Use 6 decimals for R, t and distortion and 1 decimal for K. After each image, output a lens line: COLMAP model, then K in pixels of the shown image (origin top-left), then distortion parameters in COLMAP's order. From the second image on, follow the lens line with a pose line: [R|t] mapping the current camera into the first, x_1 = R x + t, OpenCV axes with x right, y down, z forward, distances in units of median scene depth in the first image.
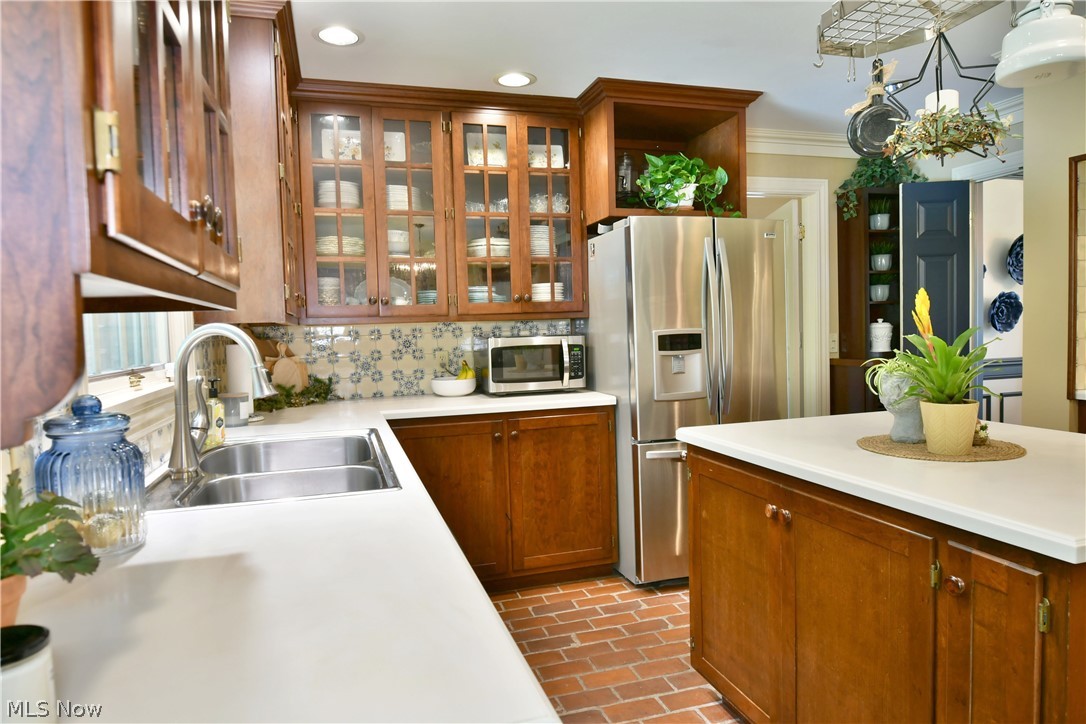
lens RADIAL K [[661.1, 0, 545.4], [0, 661.1, 360.0], [0, 0, 1]] dist [-0.003983, -0.009454]
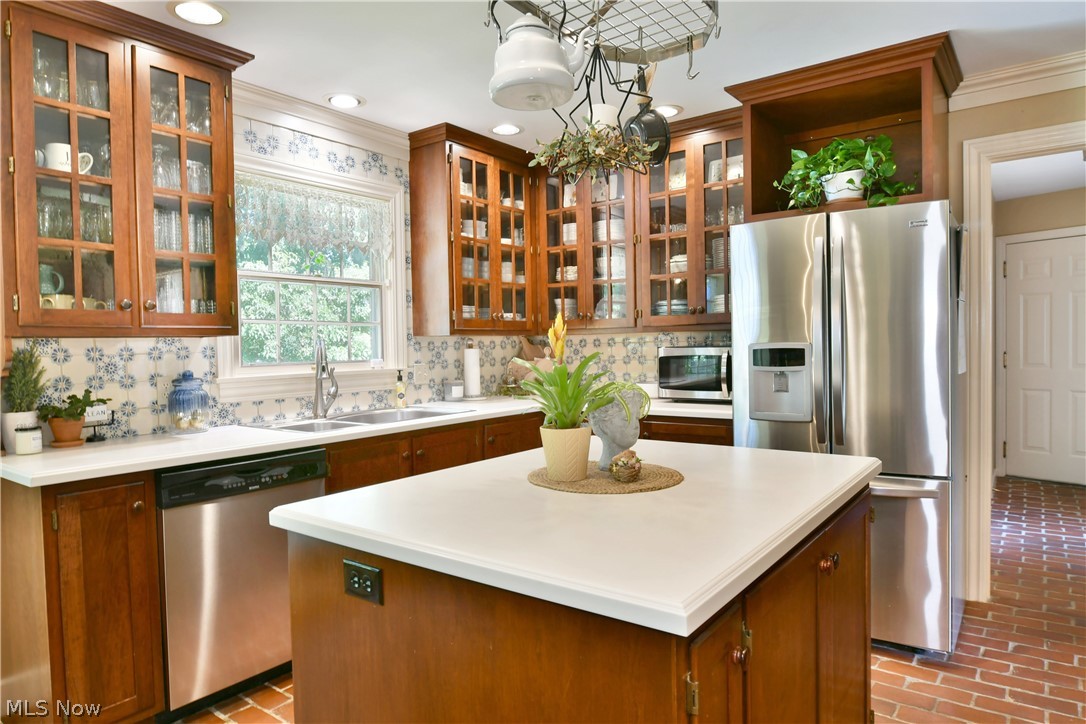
lens RADIAL K [[661.1, 0, 545.4], [0, 661.1, 360.0], [0, 0, 1]] dist [-0.003983, -0.009454]
pose [[0.602835, 0.036291, -0.797040, 0.743682], [-0.034992, 0.999206, 0.019031, -0.029198], [0.797099, 0.016418, 0.603626, 0.197428]]
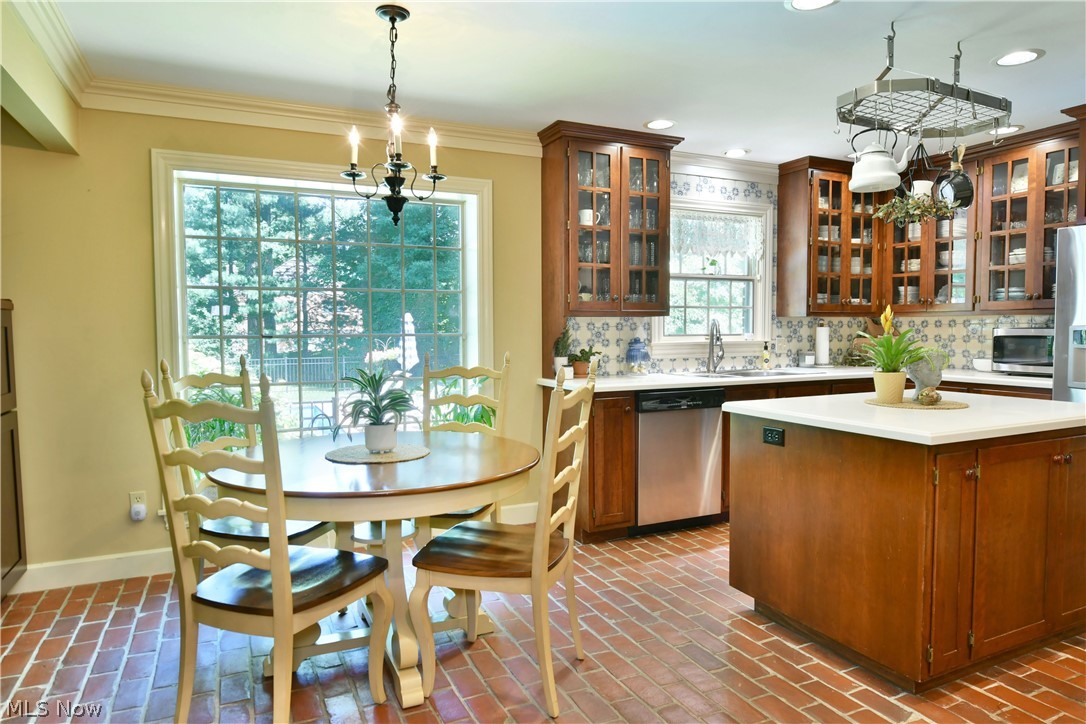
lens RADIAL K [[661.1, 0, 545.4], [0, 661.1, 360.0], [0, 0, 1]] dist [-0.003983, -0.009454]
pose [[0.152680, 0.077431, -0.985238, 1.162404], [-0.045024, 0.996436, 0.071334, -0.025700], [0.987250, 0.033468, 0.155622, -0.083183]]
